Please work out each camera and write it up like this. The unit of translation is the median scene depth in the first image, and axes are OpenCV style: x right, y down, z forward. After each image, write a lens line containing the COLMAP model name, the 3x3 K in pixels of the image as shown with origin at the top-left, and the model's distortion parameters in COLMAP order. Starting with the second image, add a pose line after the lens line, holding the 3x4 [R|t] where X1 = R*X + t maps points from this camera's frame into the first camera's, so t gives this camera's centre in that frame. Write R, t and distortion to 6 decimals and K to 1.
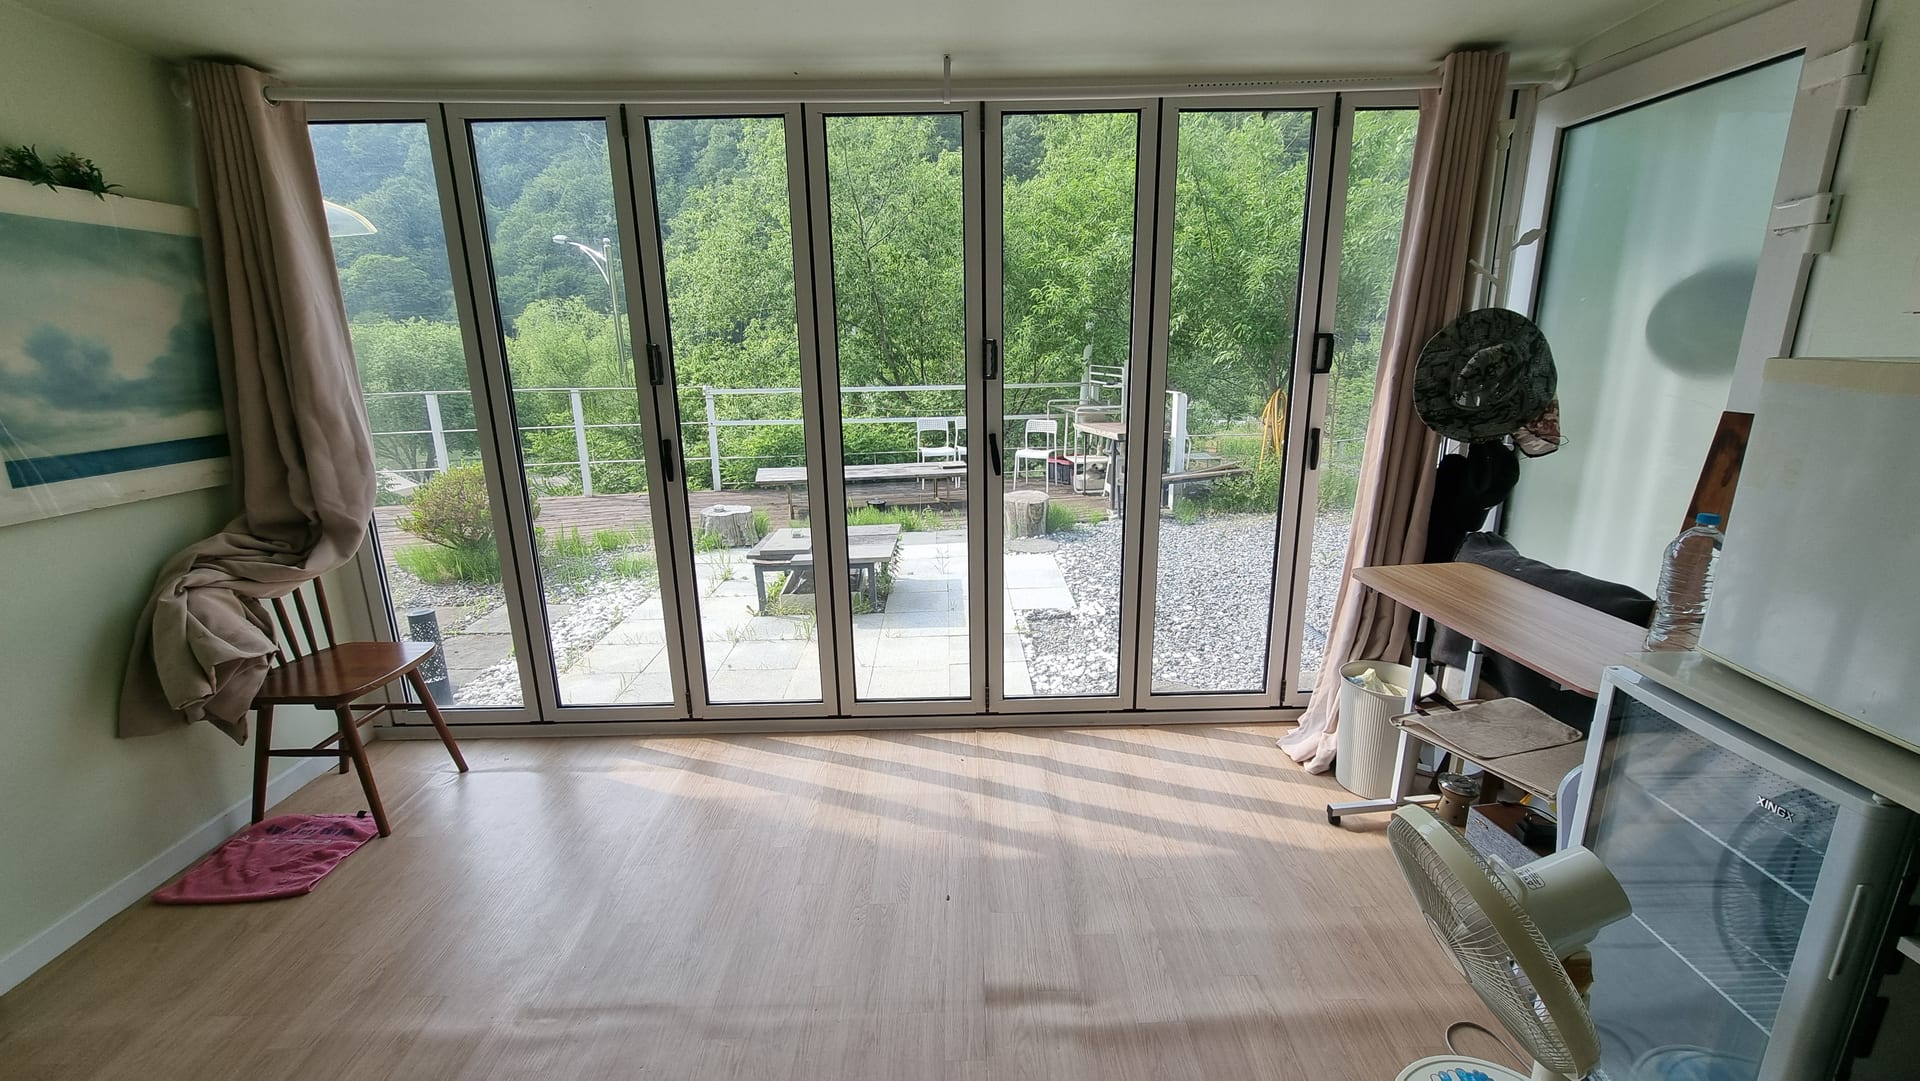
lens RADIAL K [[781.9, 0, 972.5], [0, 781.9, 538.9], [0, 0, 1]] dist [-0.009296, -0.000611]
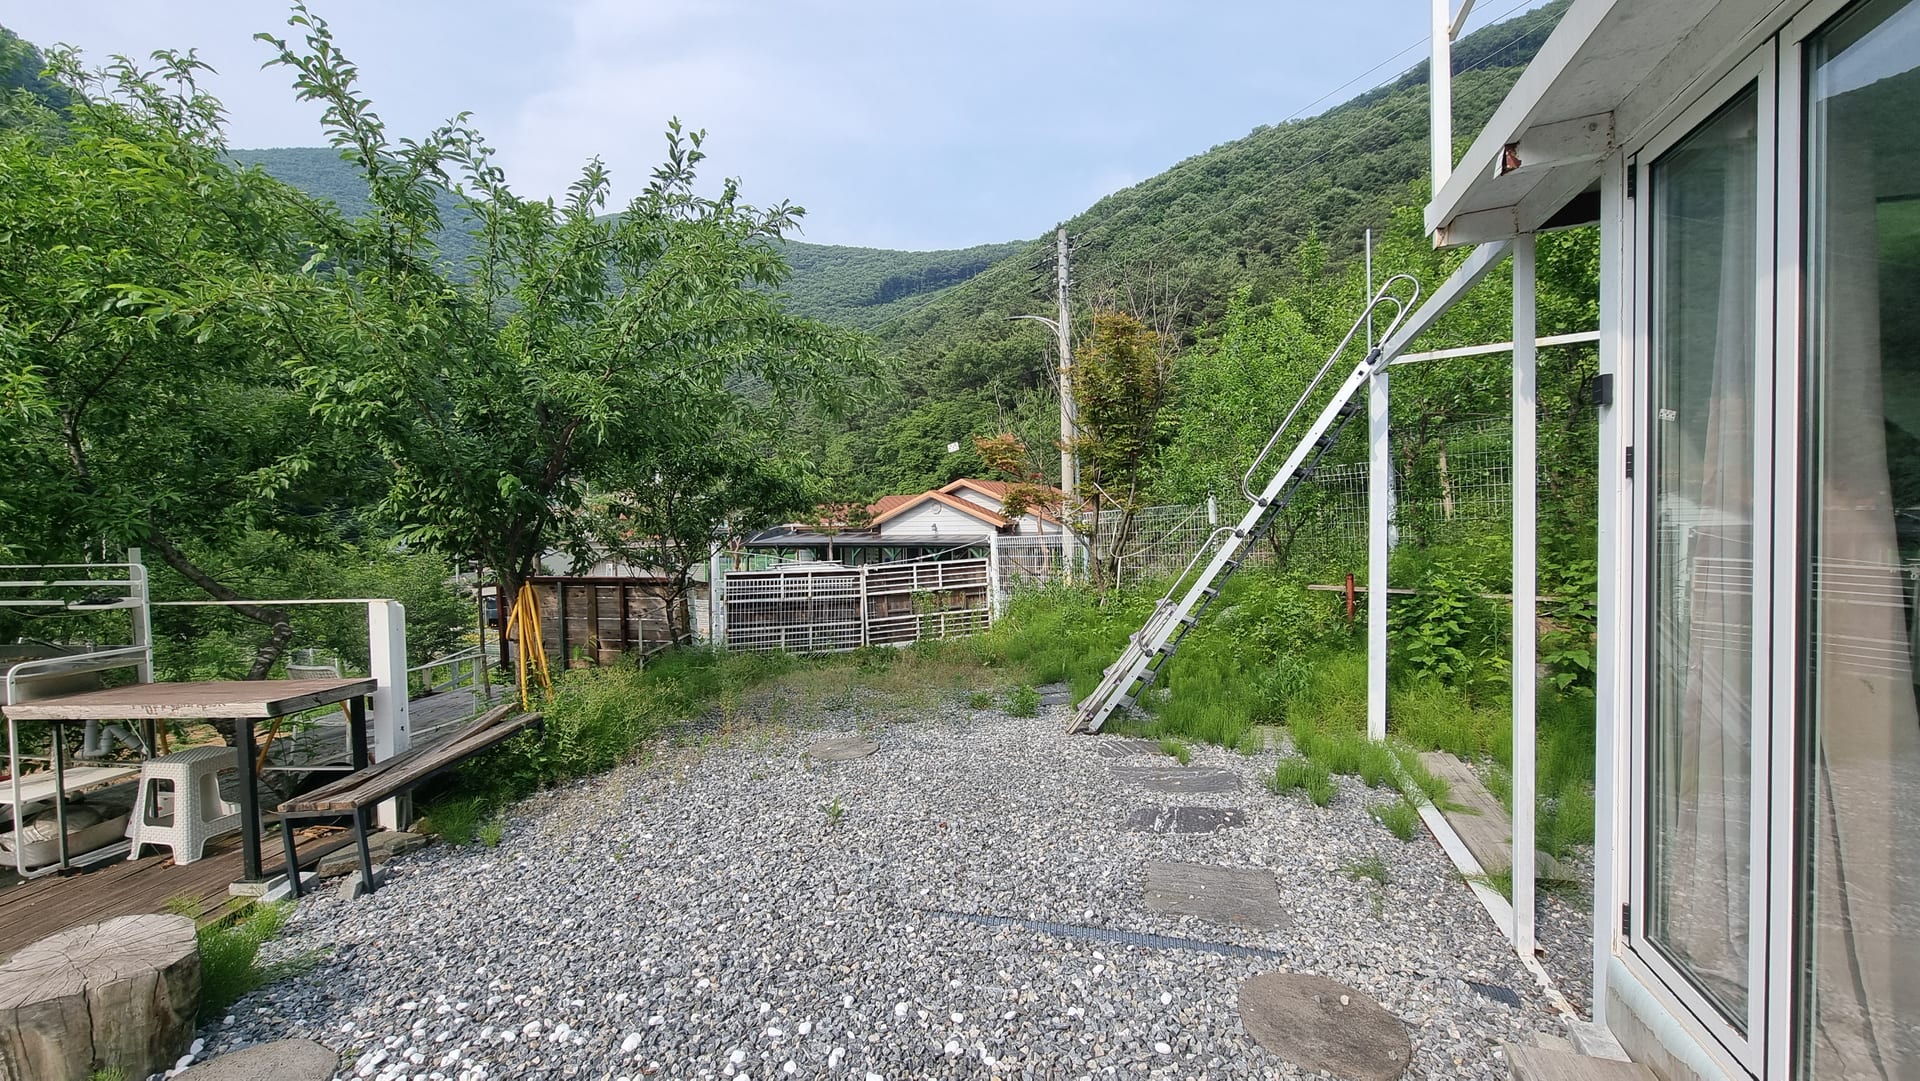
lens RADIAL K [[781.9, 0, 969.1], [0, 781.9, 536.5], [0, 0, 1]] dist [-0.009296, -0.000611]
pose [[0.304876, -0.014513, 0.952281, -0.083698], [0.249711, 0.966121, -0.065222, -0.077155], [-0.919073, 0.257680, 0.298172, 0.383363]]
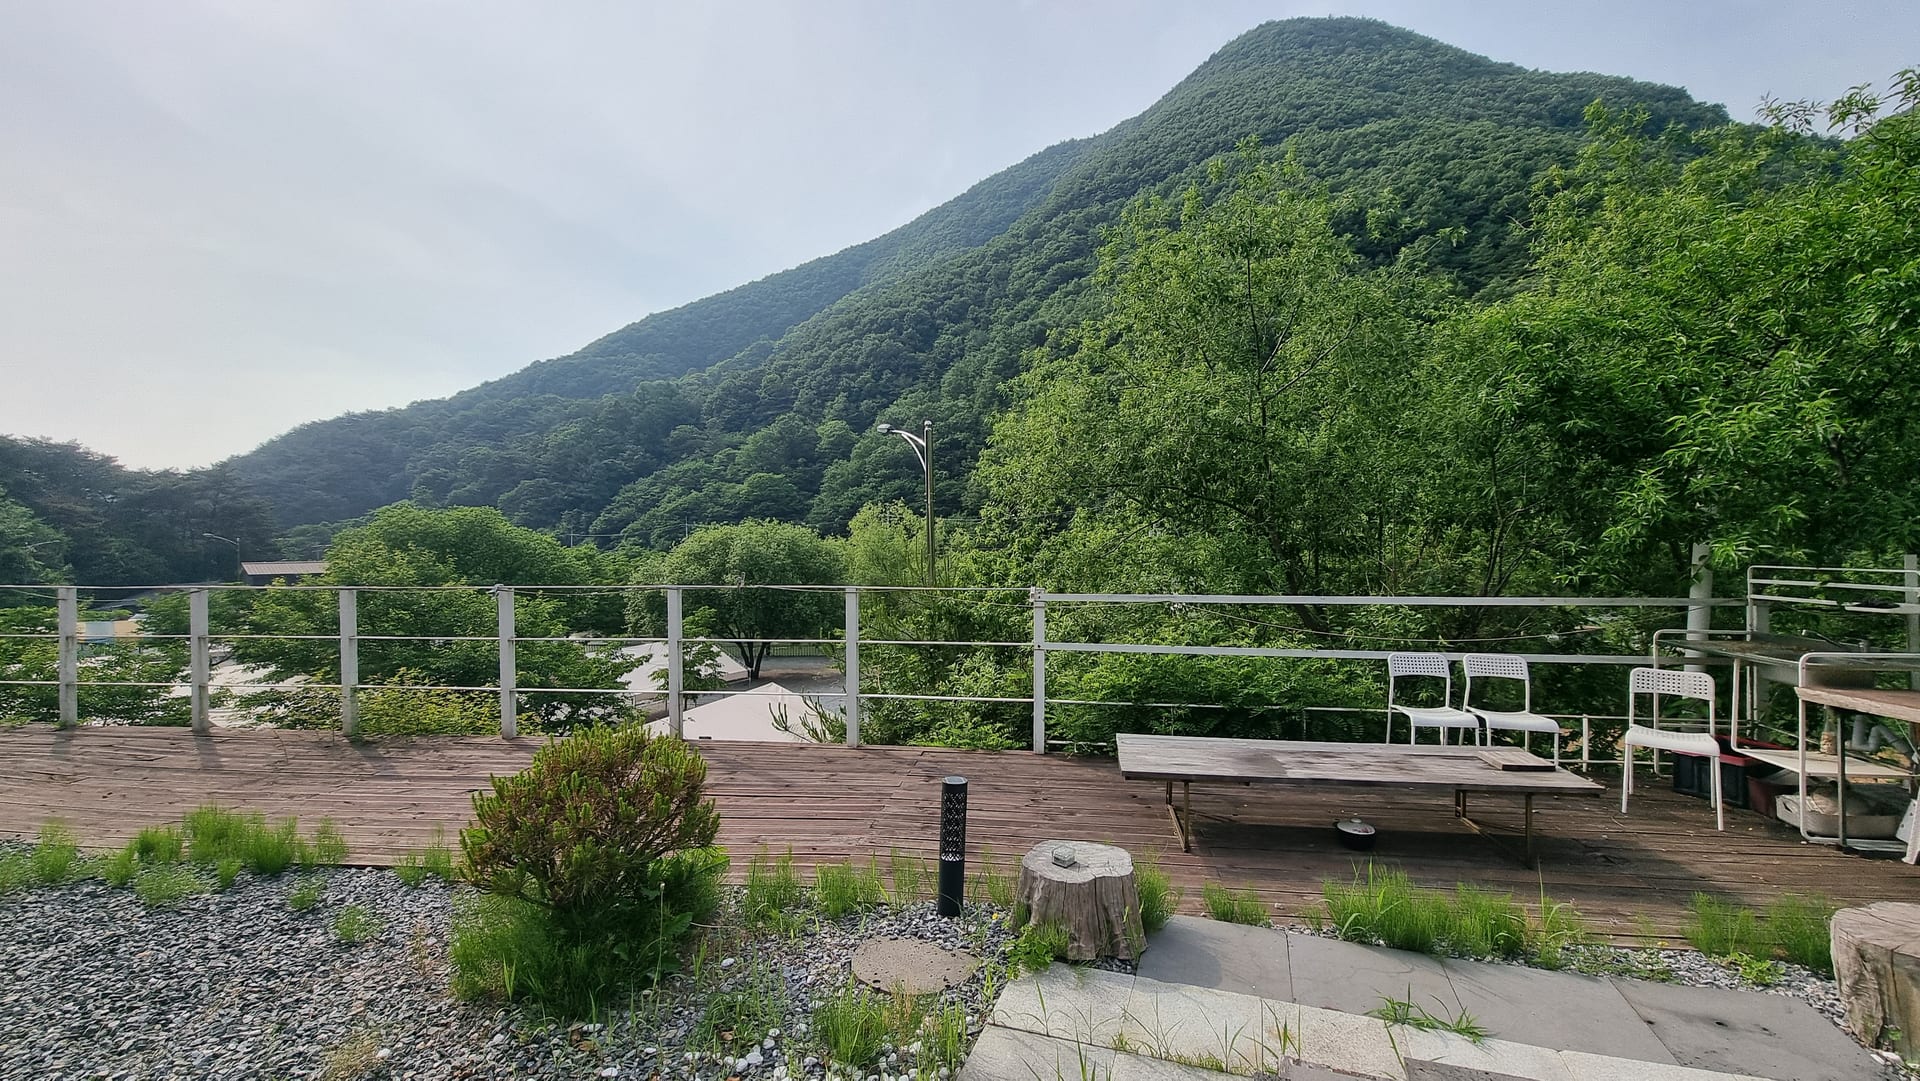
lens RADIAL K [[781.9, 0, 967.0], [0, 781.9, 541.5], [0, 0, 1]] dist [-0.009296, -0.000611]
pose [[0.929352, 0.002937, -0.369182, -0.145455], [-0.094965, 0.968223, -0.231356, -0.072973], [0.356771, 0.250071, 0.900099, 0.364308]]
